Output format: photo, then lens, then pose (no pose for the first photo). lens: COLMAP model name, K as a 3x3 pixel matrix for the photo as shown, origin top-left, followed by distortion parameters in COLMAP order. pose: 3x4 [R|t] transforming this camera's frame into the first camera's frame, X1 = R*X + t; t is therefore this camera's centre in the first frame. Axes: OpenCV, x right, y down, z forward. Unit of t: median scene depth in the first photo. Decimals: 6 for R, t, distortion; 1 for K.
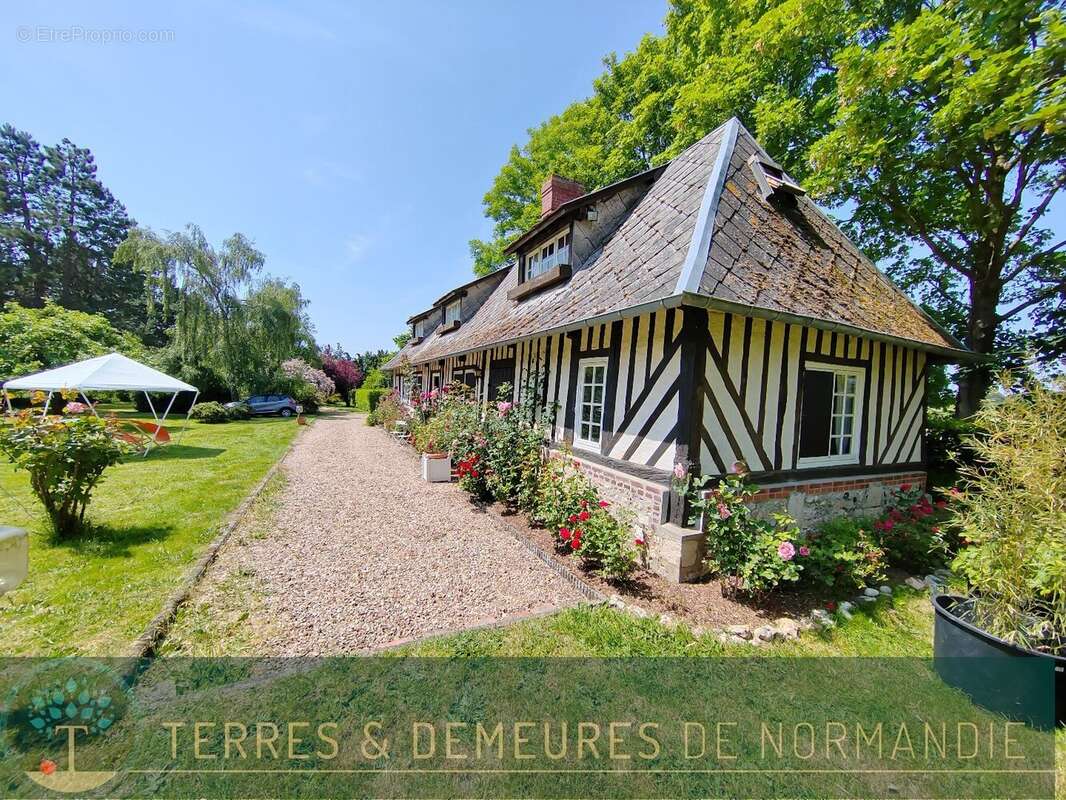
lens RADIAL K [[439.1, 0, 533.0], [0, 439.1, 400.0], [0, 0, 1]] dist [0.000577, 0.000197]
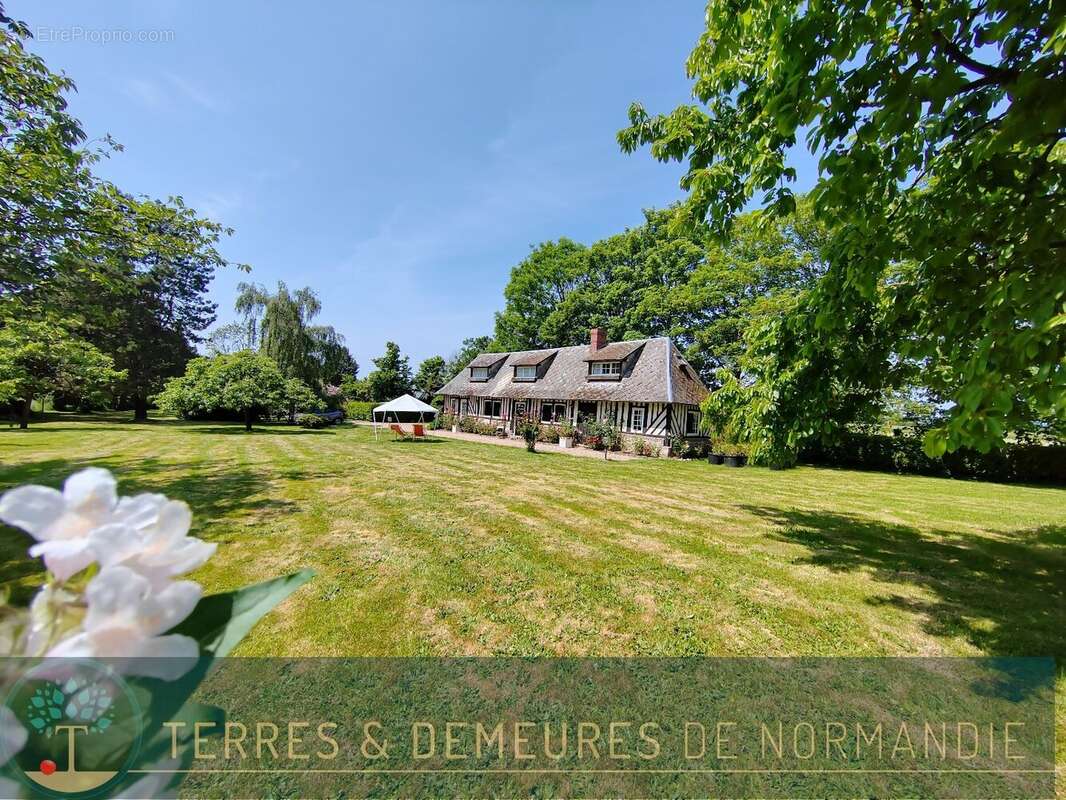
lens RADIAL K [[439.1, 0, 533.0], [0, 439.1, 400.0], [0, 0, 1]] dist [0.000577, 0.000197]
pose [[0.965194, 0.014701, 0.261121, -1.791315], [-0.010989, 0.999817, -0.015670, -0.100723], [-0.261303, 0.012255, 0.965179, -2.500630]]
